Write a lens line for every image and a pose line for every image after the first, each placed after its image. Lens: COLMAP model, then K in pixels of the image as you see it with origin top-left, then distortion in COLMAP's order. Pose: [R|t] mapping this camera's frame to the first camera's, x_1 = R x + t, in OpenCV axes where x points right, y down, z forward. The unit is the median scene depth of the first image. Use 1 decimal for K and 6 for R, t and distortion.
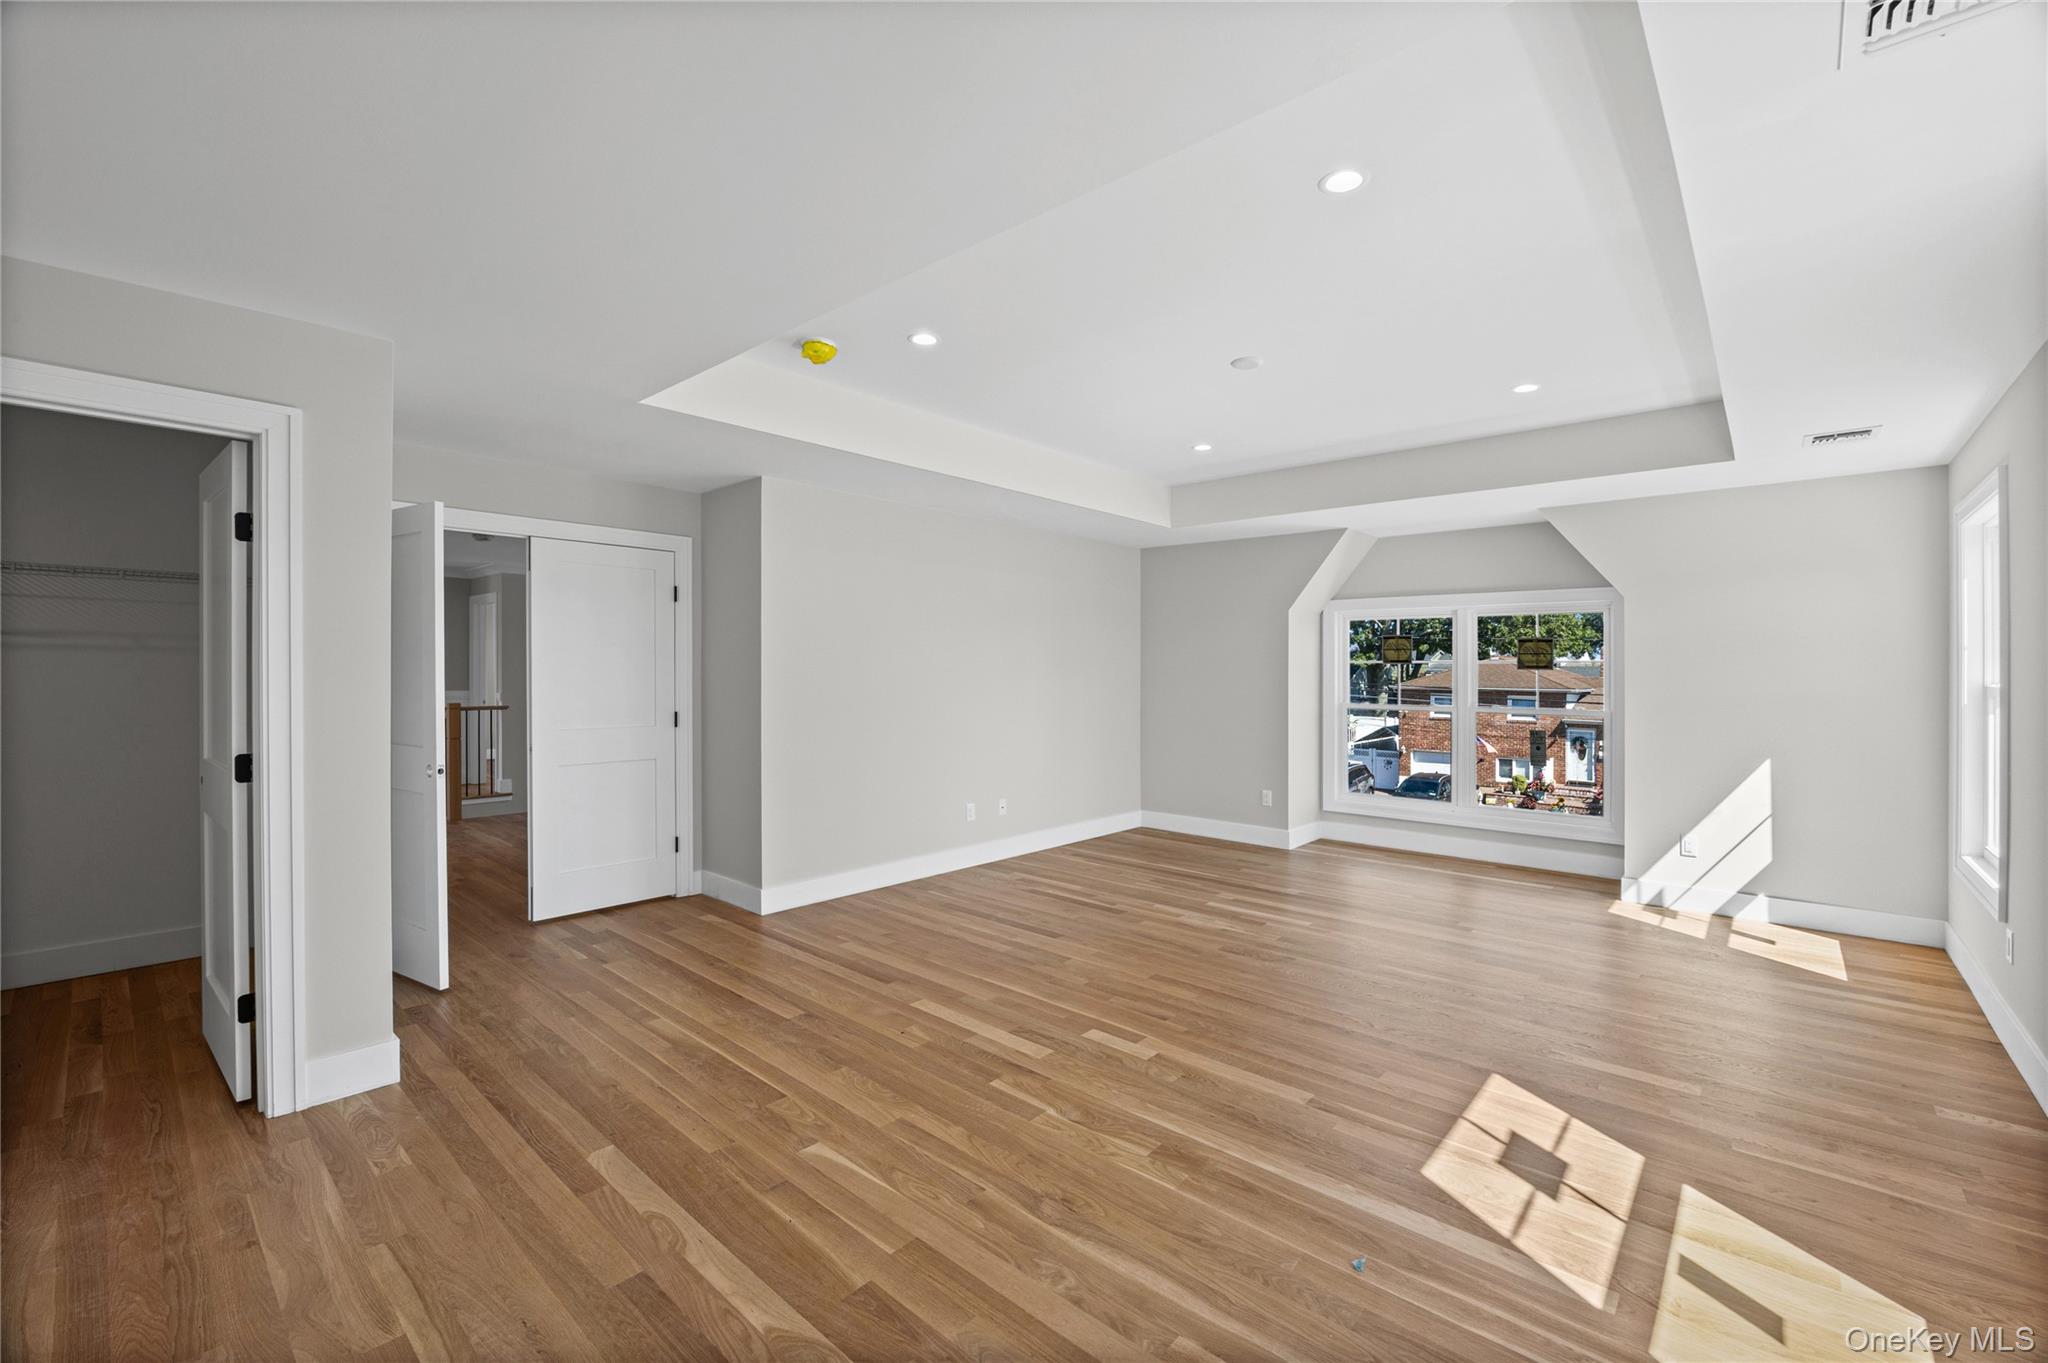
lens RADIAL K [[846.0, 0, 1016.8], [0, 846.0, 673.1], [0, 0, 1]] dist [-0.030214, 0.006885]
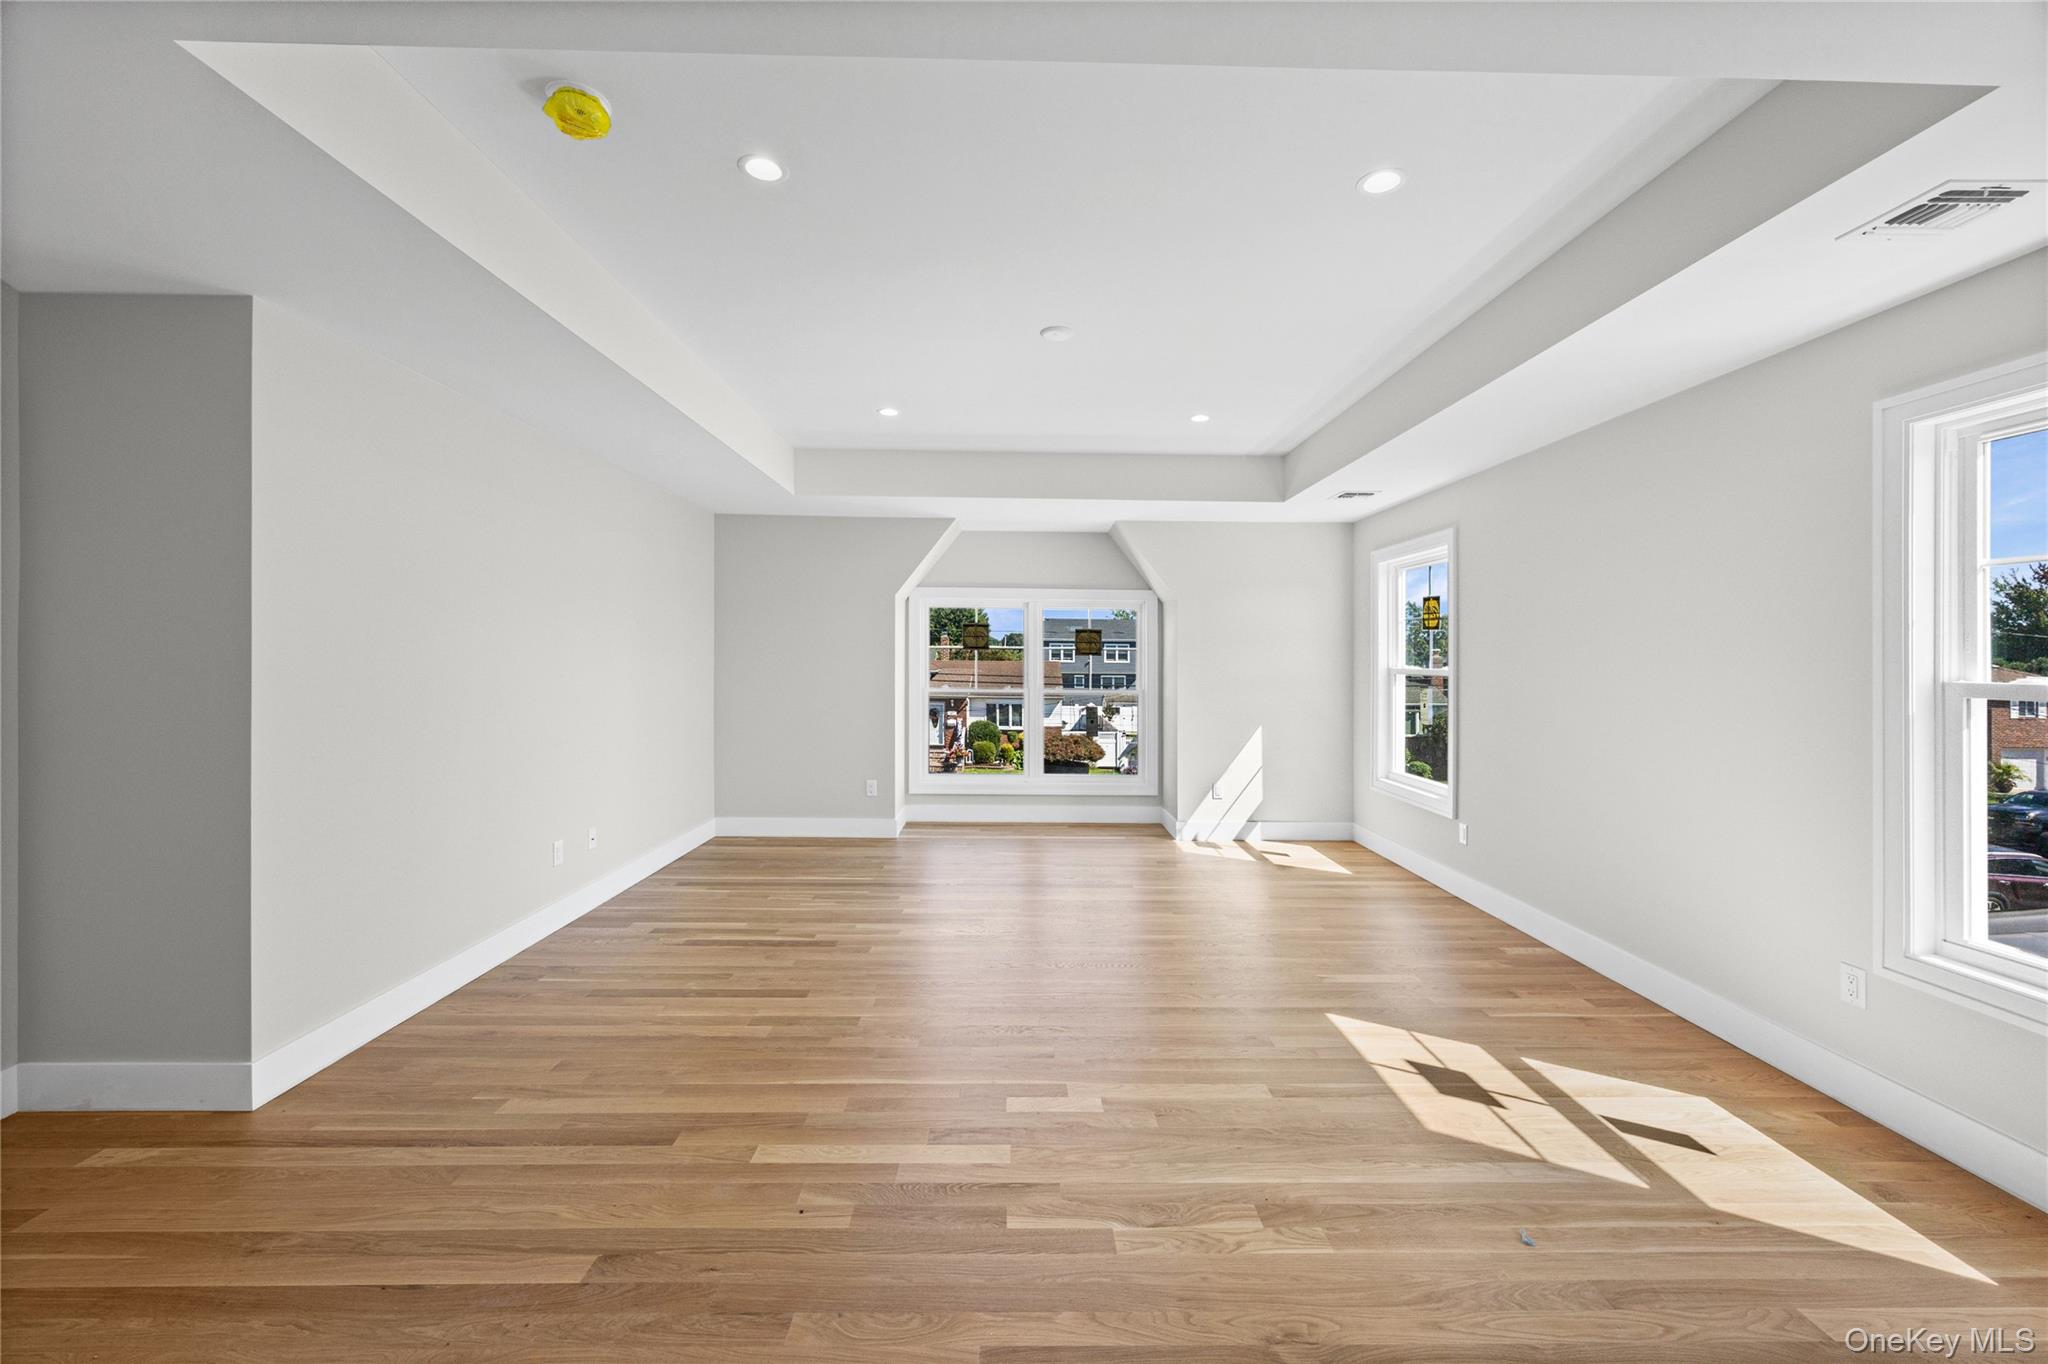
lens RADIAL K [[811.5, 0, 1027.8], [0, 811.5, 652.6], [0, 0, 1]] dist [-0.000876, -0.000067]
pose [[0.728268, 0.004909, 0.685275, -0.336995], [-0.002040, 0.999985, -0.004995, -0.003734], [-0.685290, 0.002240, 0.728267, 0.318517]]
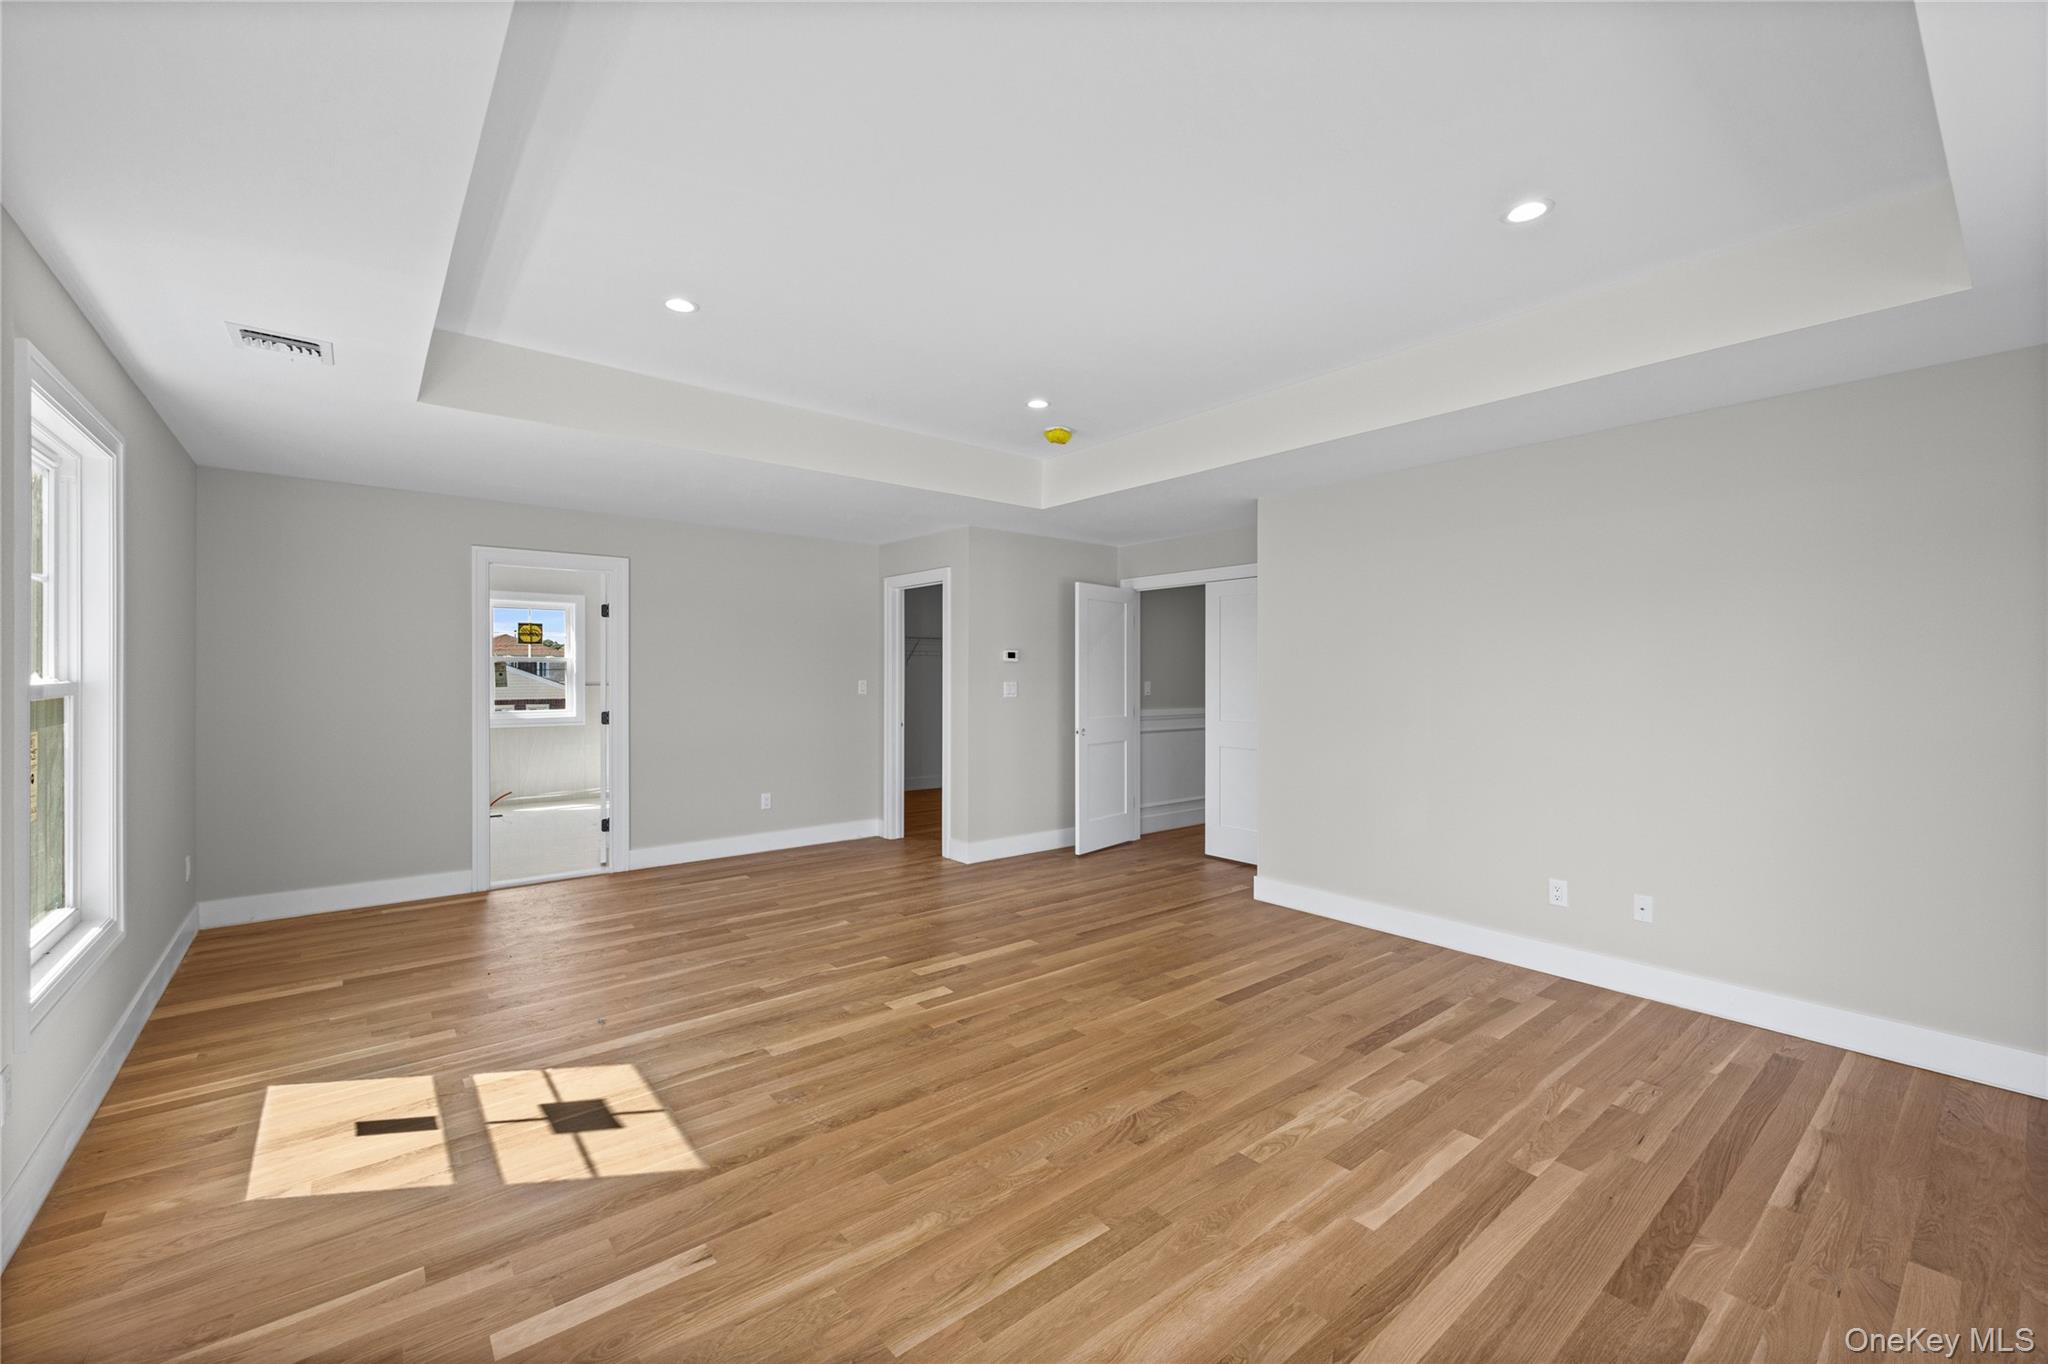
lens RADIAL K [[813.3, 0, 1024.0], [0, 813.3, 682.0], [0, 0, 1]] dist [0.000011, -0.000109]
pose [[-0.143633, 0.003982, -0.989623, 0.891121], [-0.007264, 0.999961, 0.005078, 0.002162], [0.989604, 0.007918, -0.143598, 0.964136]]
